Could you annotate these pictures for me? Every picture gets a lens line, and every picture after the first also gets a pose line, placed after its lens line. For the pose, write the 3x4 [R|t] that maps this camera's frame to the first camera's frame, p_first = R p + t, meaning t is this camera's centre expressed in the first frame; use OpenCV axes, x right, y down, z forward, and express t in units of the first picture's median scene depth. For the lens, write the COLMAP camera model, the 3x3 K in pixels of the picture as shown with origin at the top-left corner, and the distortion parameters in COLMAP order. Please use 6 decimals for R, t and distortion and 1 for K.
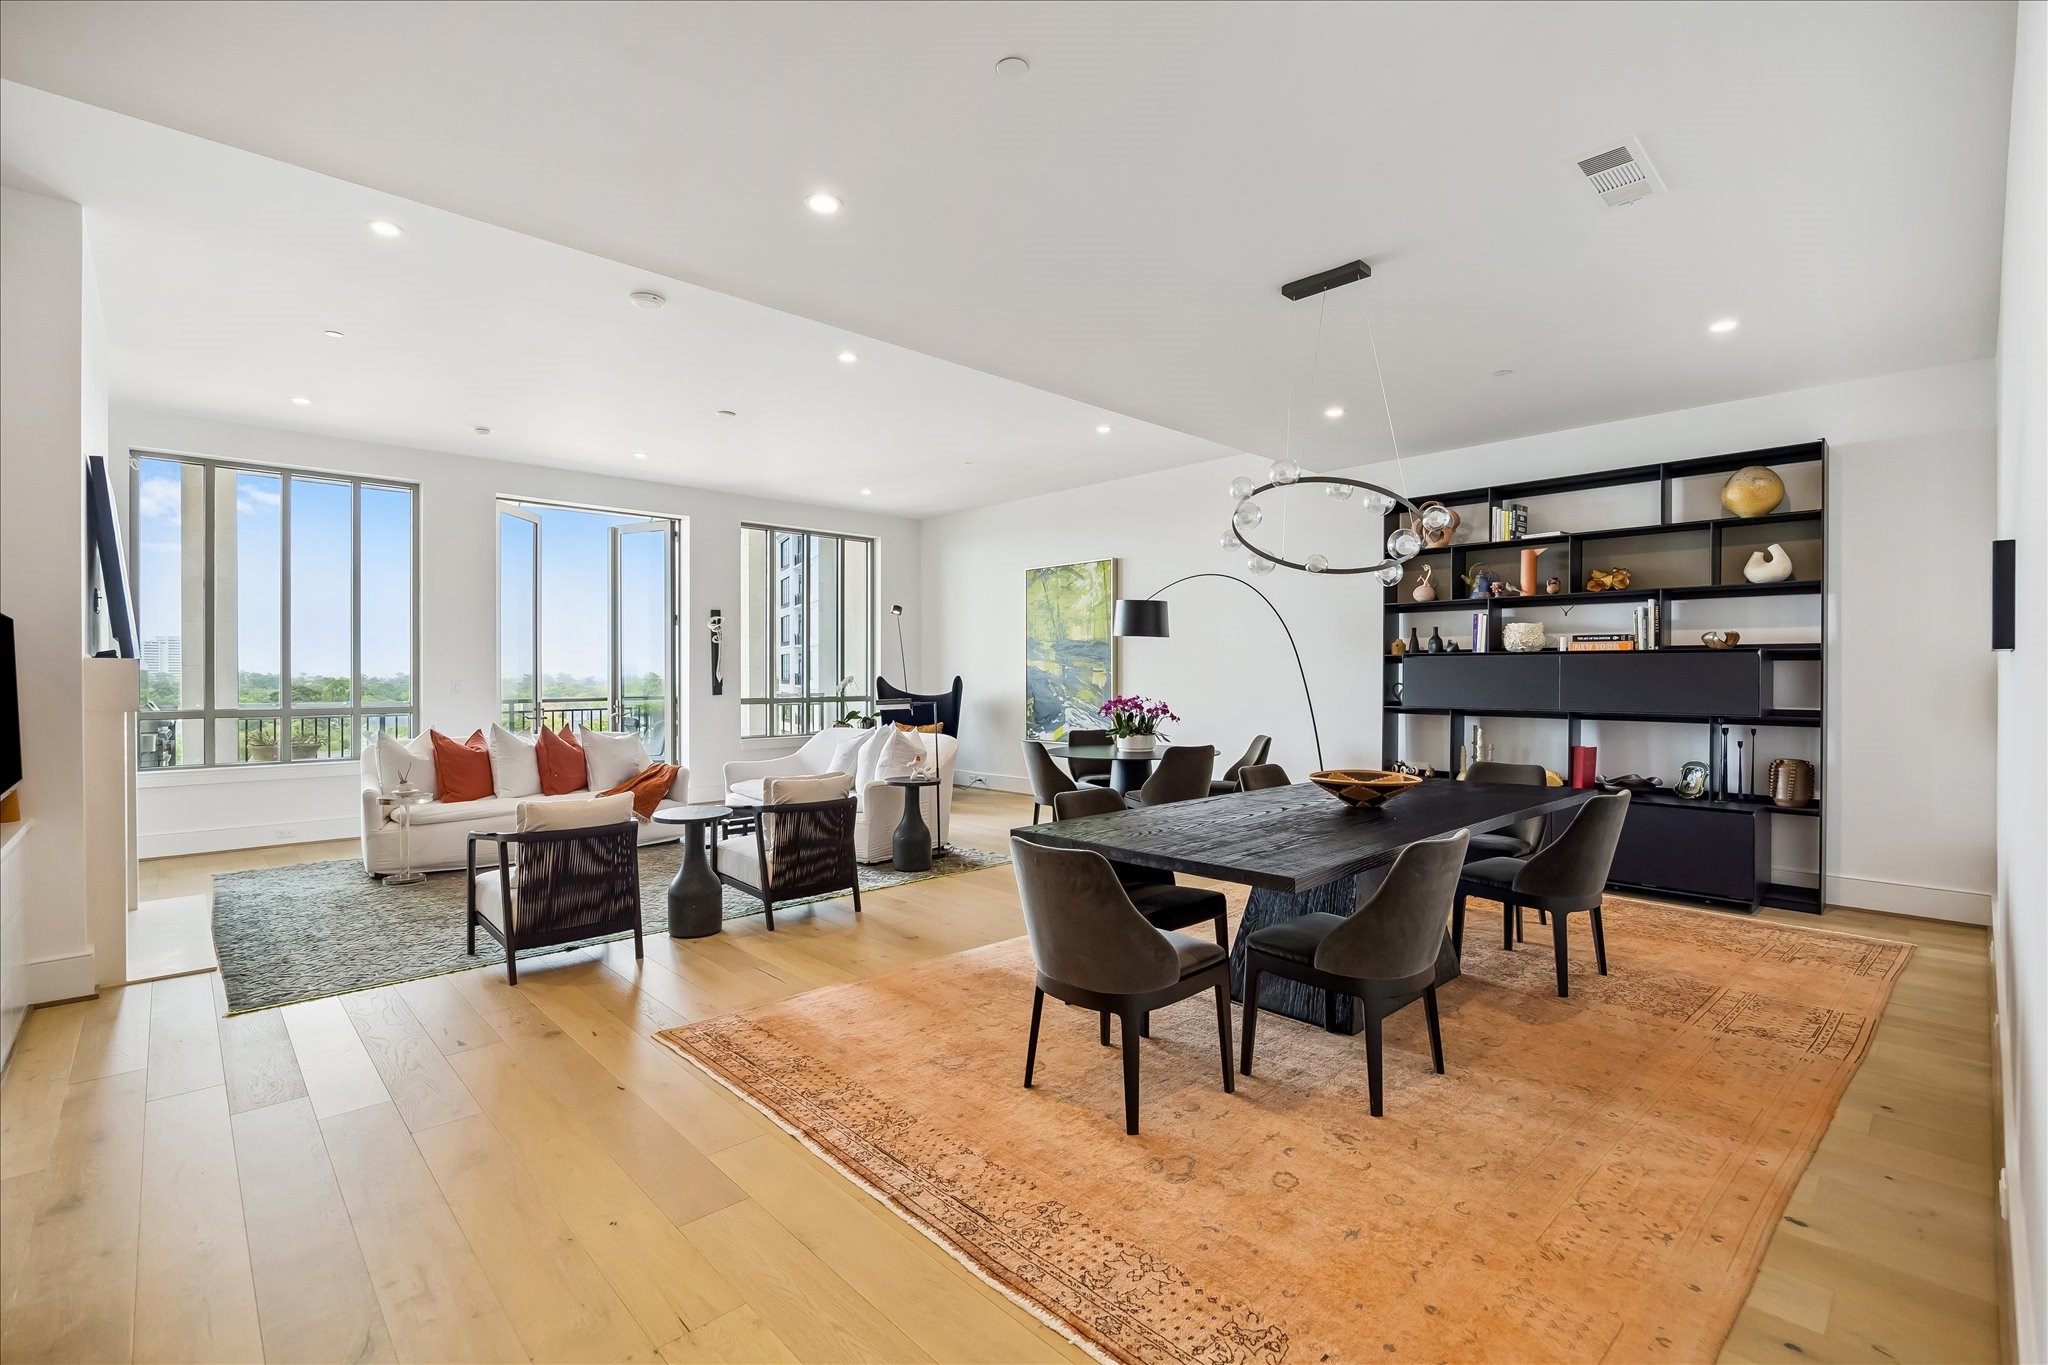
lens RADIAL K [[904.8, 0, 1037.8], [0, 904.8, 674.4], [0, 0, 1]] dist [-0.004394, 0.000270]
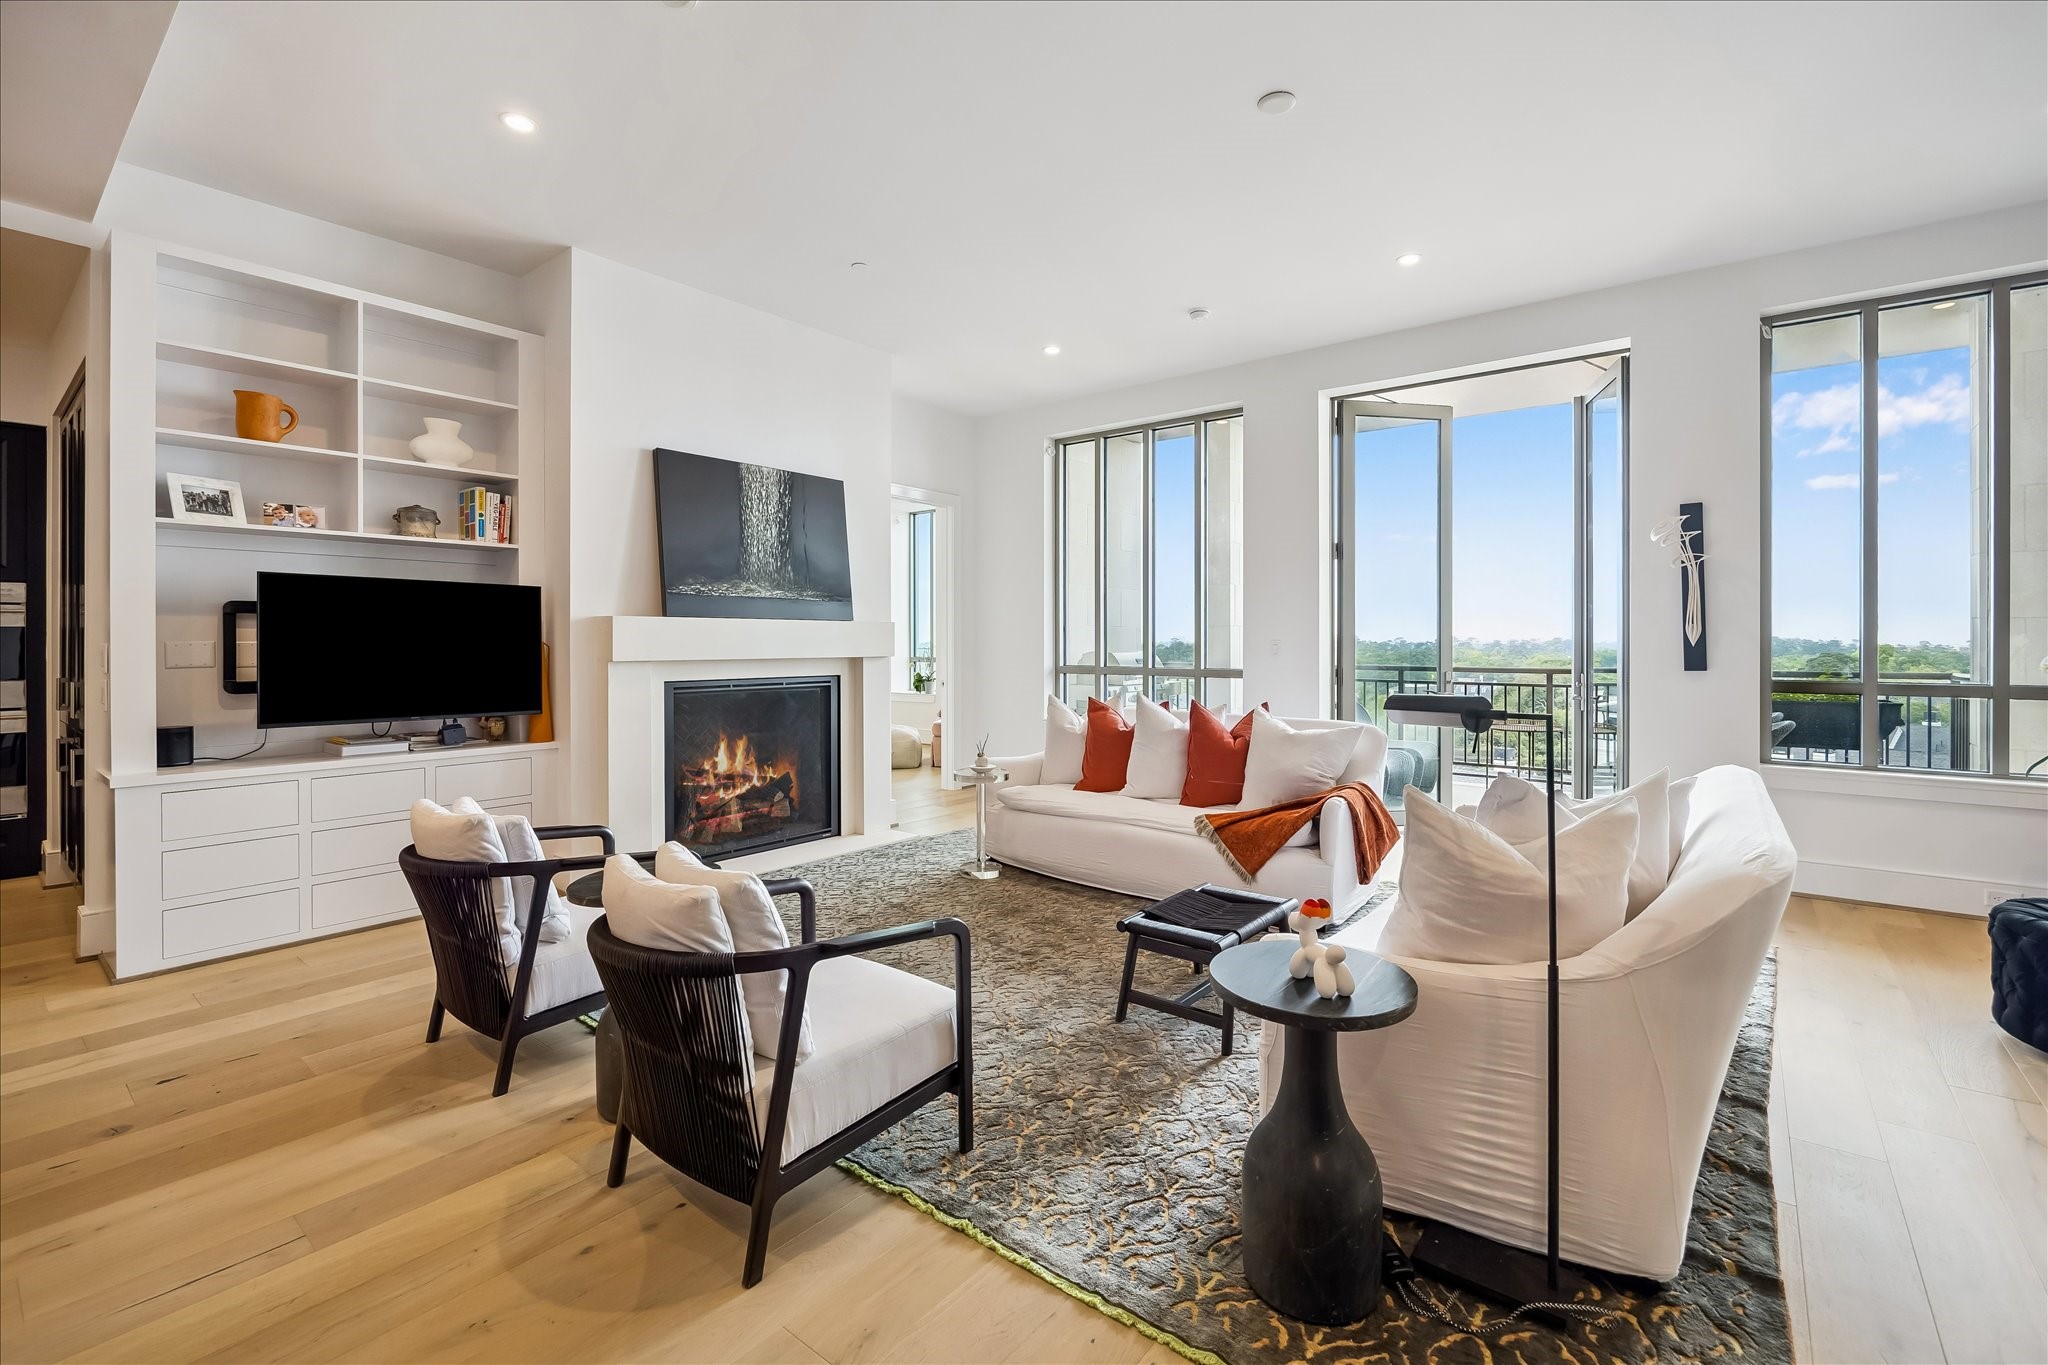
lens RADIAL K [[868.9, 0, 1011.2], [0, 868.9, 645.5], [0, 0, 1]] dist [0.001439, -0.000451]
pose [[0.118776, 0.013878, -0.992824, 0.122447], [-0.004425, 0.999900, 0.013447, 0.003585], [0.992911, 0.002796, 0.118826, 0.877232]]
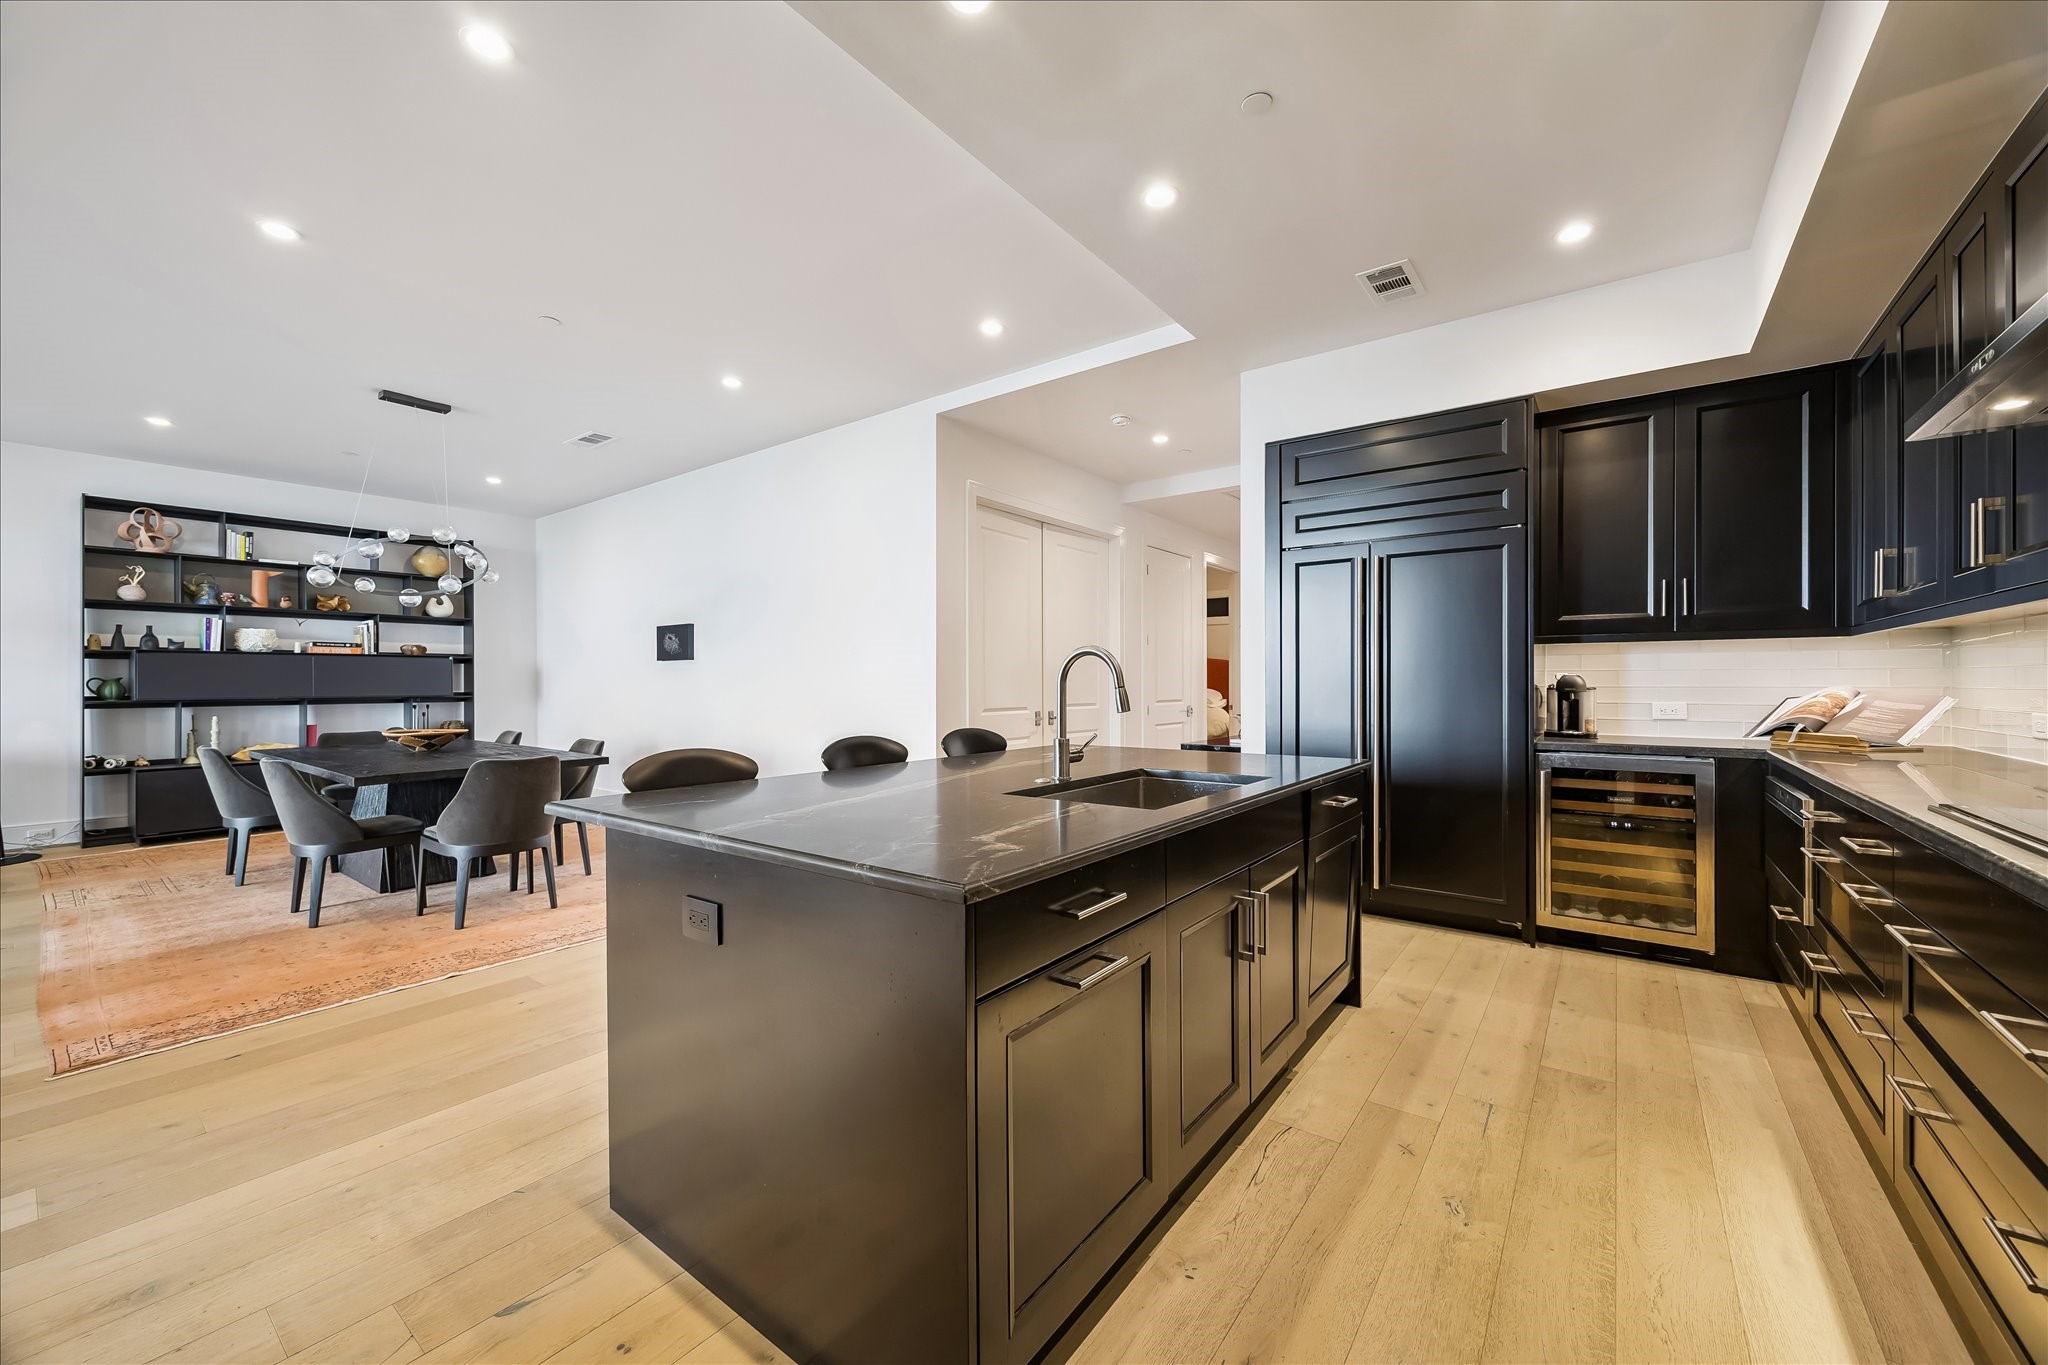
lens RADIAL K [[793.7, 0, 1011.5], [0, 793.7, 679.0], [0, 0, 1]] dist [-0.000531, -0.000176]
pose [[-0.132875, 0.003785, 0.991126, -0.675754], [0.004609, 0.999984, -0.003201, 0.019942], [-0.991122, 0.004142, -0.132891, 0.118096]]
